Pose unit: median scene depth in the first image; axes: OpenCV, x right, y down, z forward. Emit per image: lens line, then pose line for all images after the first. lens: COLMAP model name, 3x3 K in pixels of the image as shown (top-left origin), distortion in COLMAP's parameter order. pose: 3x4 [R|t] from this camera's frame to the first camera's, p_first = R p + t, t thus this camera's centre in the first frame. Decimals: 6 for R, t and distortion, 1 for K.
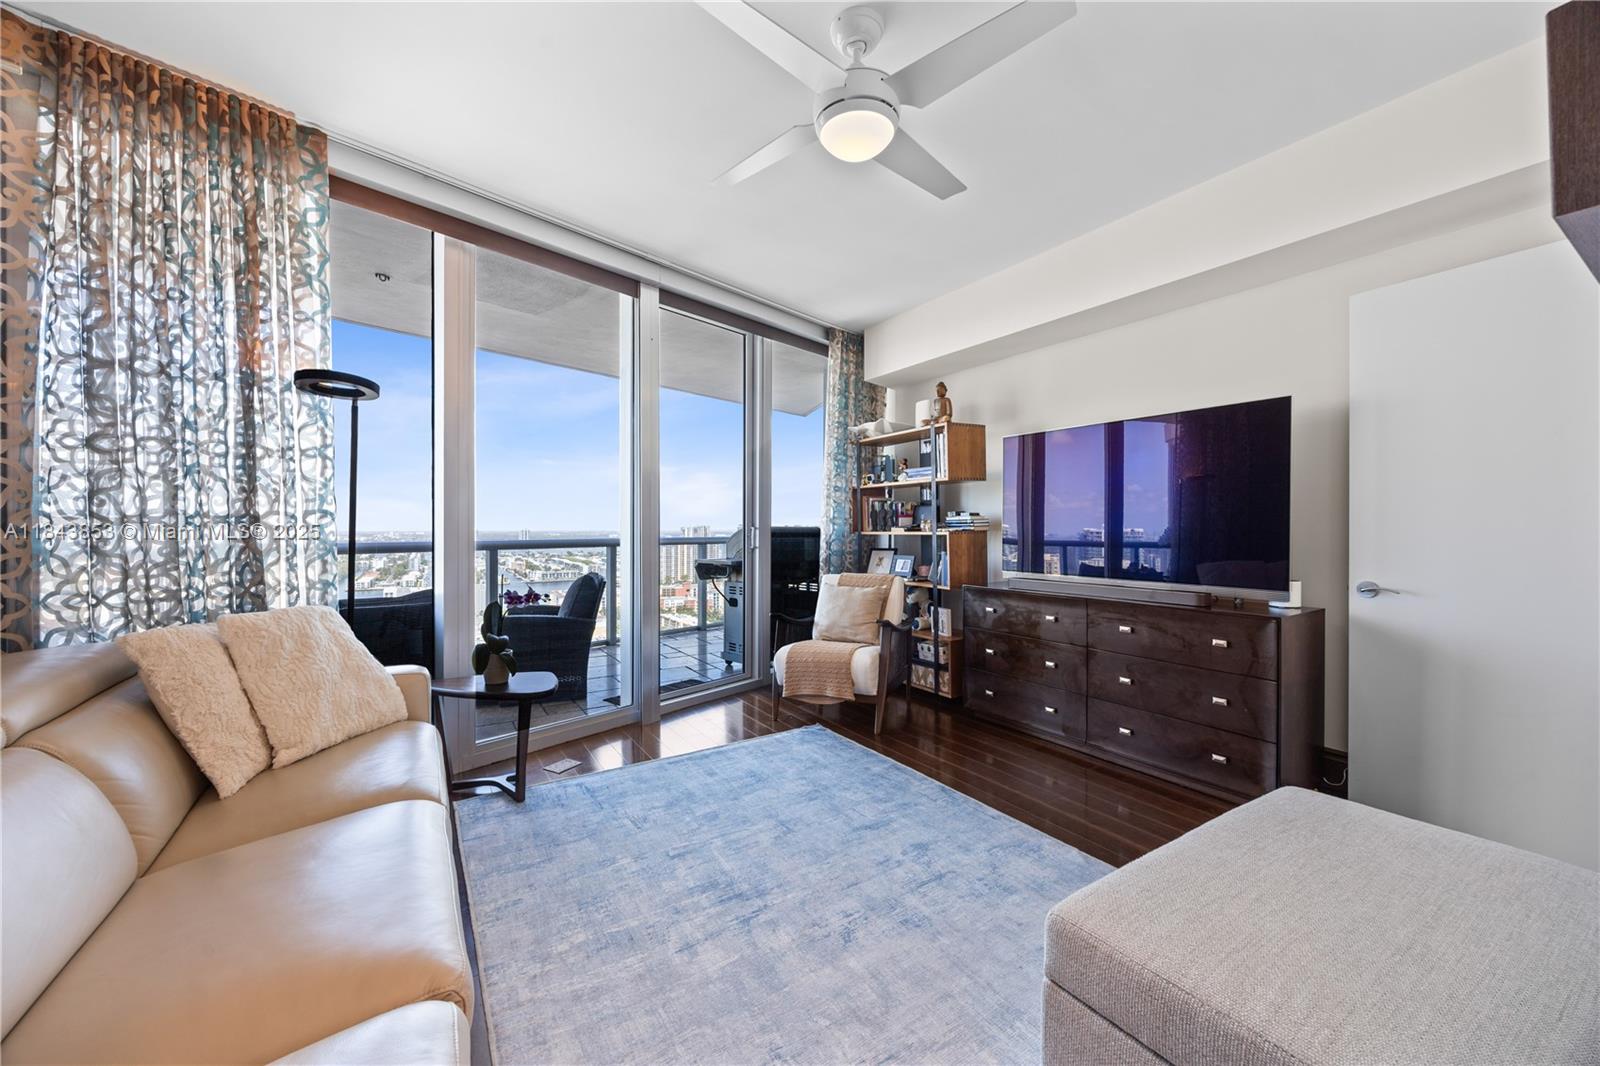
lens RADIAL K [[623.5, 0, 794.9], [0, 623.5, 546.6], [0, 0, 1]] dist [-0.001378, -0.000227]
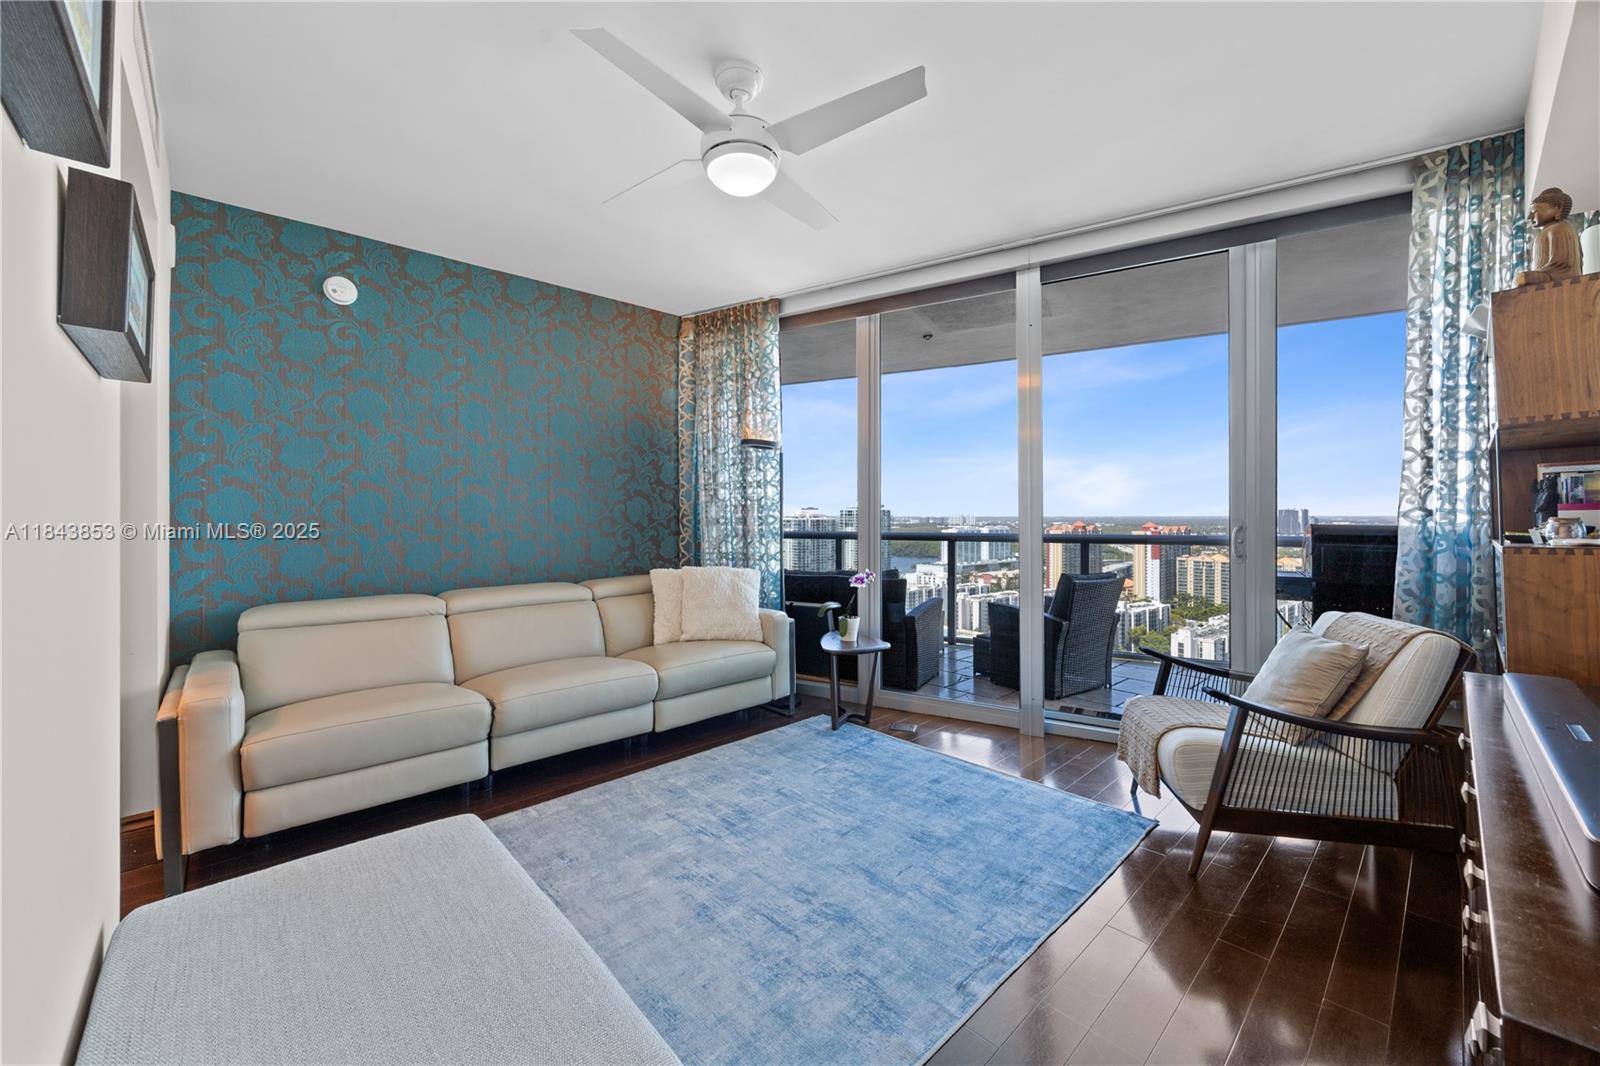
lens RADIAL K [[649.2, 0, 799.4], [0, 649.2, 512.4], [0, 0, 1]] dist [-0.000295, 0.000038]
pose [[0.163012, -0.003137, -0.986619, 0.882749], [-0.027741, 0.999585, -0.007761, -0.041997], [0.986234, 0.028635, 0.162858, 0.656986]]
